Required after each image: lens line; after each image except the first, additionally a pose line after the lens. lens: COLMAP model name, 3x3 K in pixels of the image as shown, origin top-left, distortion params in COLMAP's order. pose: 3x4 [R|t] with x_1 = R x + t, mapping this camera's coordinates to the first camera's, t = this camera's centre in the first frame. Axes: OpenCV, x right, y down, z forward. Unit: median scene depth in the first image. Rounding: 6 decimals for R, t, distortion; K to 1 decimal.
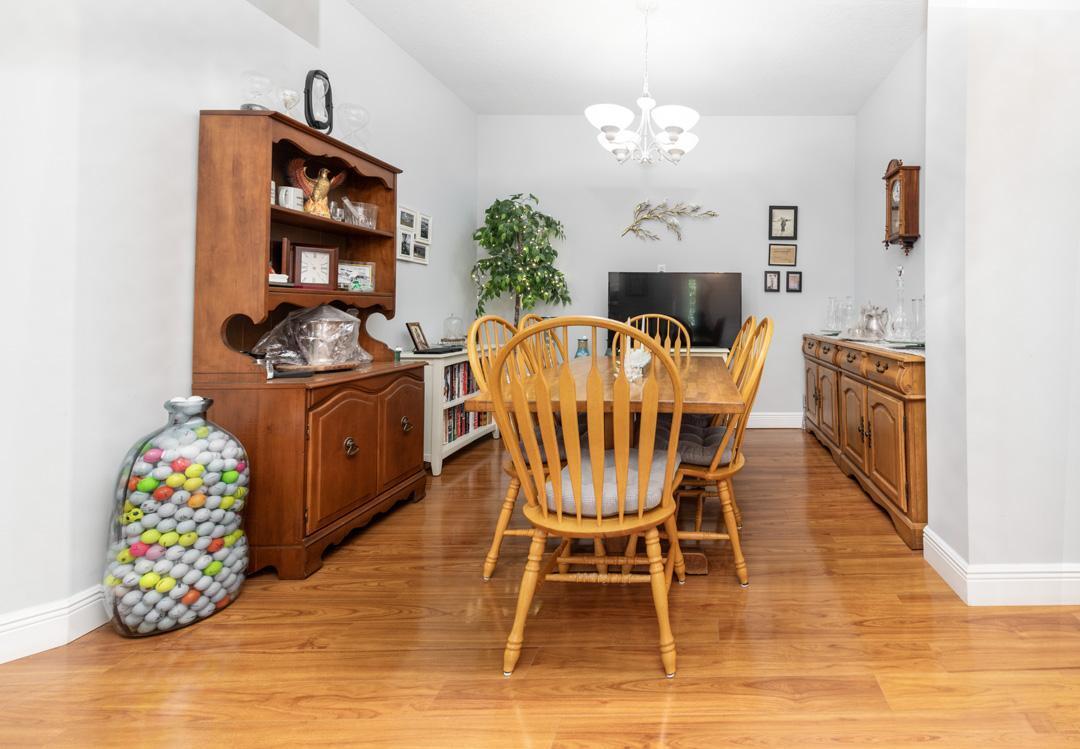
lens RADIAL K [[421.5, 0, 540.0], [0, 421.5, 314.1], [0, 0, 1]] dist [0.002156, 0.000226]
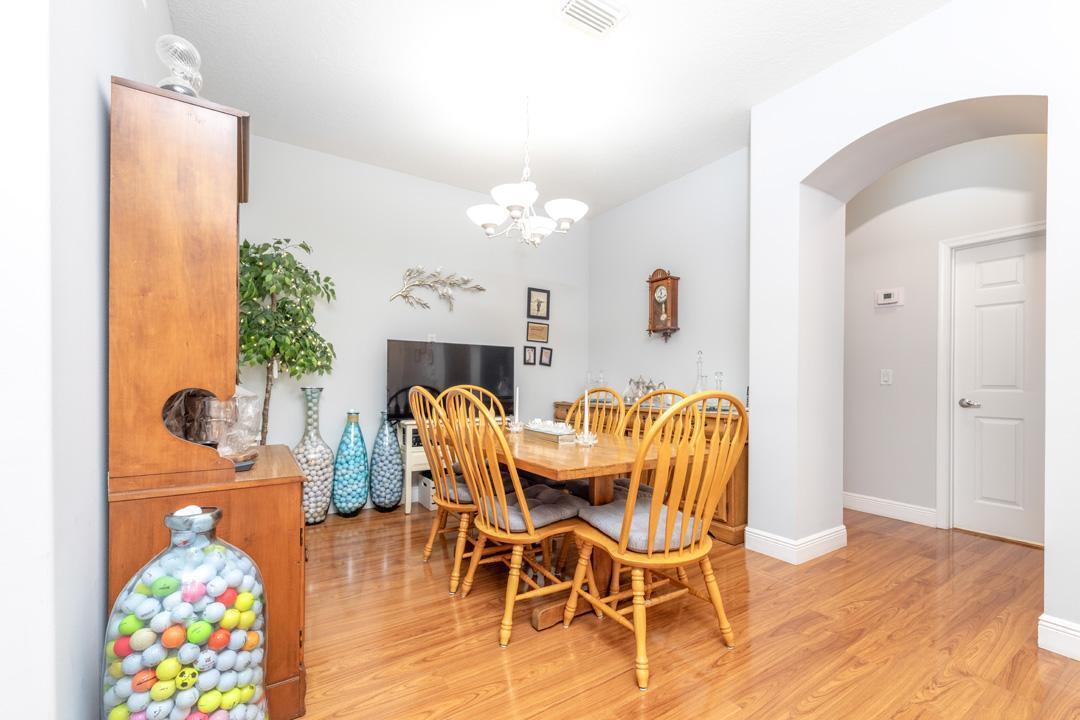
lens RADIAL K [[430.8, 0, 540.0], [0, 430.8, 400.0], [0, 0, 1]] dist [-0.000800, -0.000080]
pose [[0.857230, -0.016093, 0.514682, -0.167094], [-0.002467, 0.999372, 0.035358, -0.002323], [-0.514928, -0.031580, 0.856652, 0.021682]]
